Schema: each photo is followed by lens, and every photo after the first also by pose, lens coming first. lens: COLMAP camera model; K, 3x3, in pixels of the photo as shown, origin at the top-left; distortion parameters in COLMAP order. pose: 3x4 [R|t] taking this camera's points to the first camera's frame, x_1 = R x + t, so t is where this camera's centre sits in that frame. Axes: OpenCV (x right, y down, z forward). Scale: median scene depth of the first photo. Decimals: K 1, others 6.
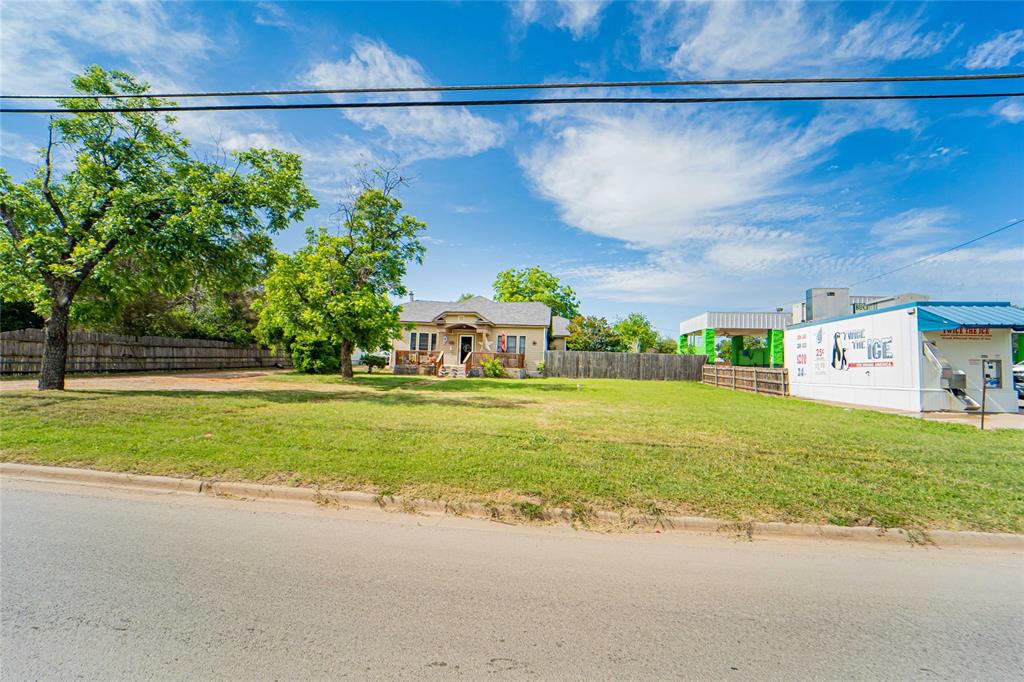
lens RADIAL K [[423.0, 0, 512.4], [0, 423.0, 354.5], [0, 0, 1]] dist [-0.020020, -0.000501]
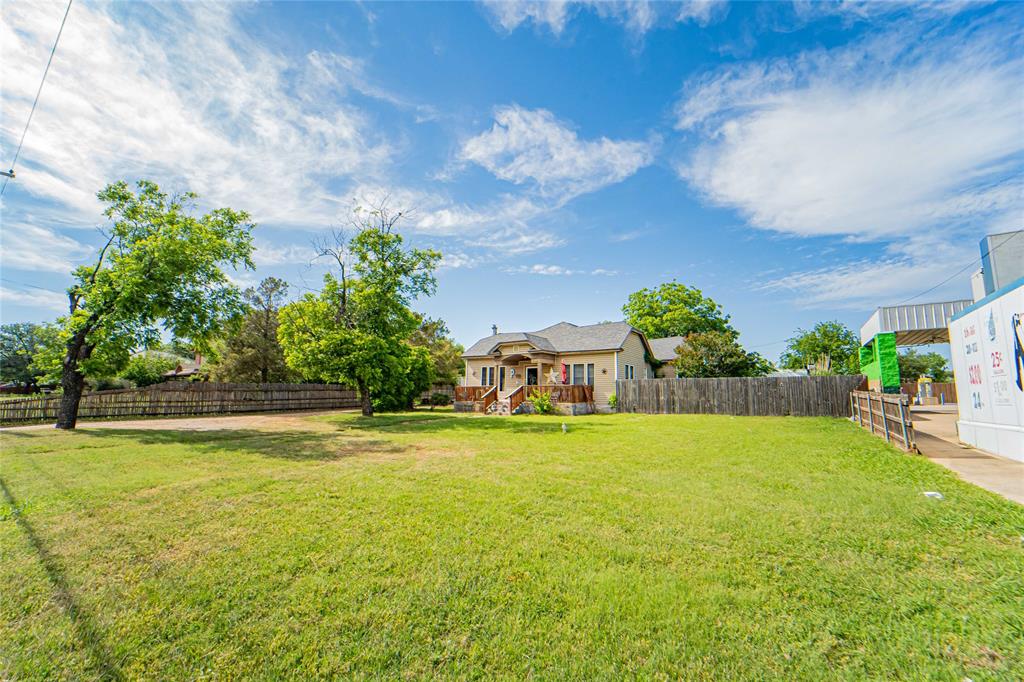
lens RADIAL K [[418.8, 0, 512.0], [0, 418.8, 341.0], [0, 0, 1]] dist [-0.020479, -0.000609]
pose [[0.880358, -0.088910, -0.465902, 0.143830], [0.036289, 0.992021, -0.120741, 0.003367], [0.472919, 0.089388, 0.876560, 0.099242]]
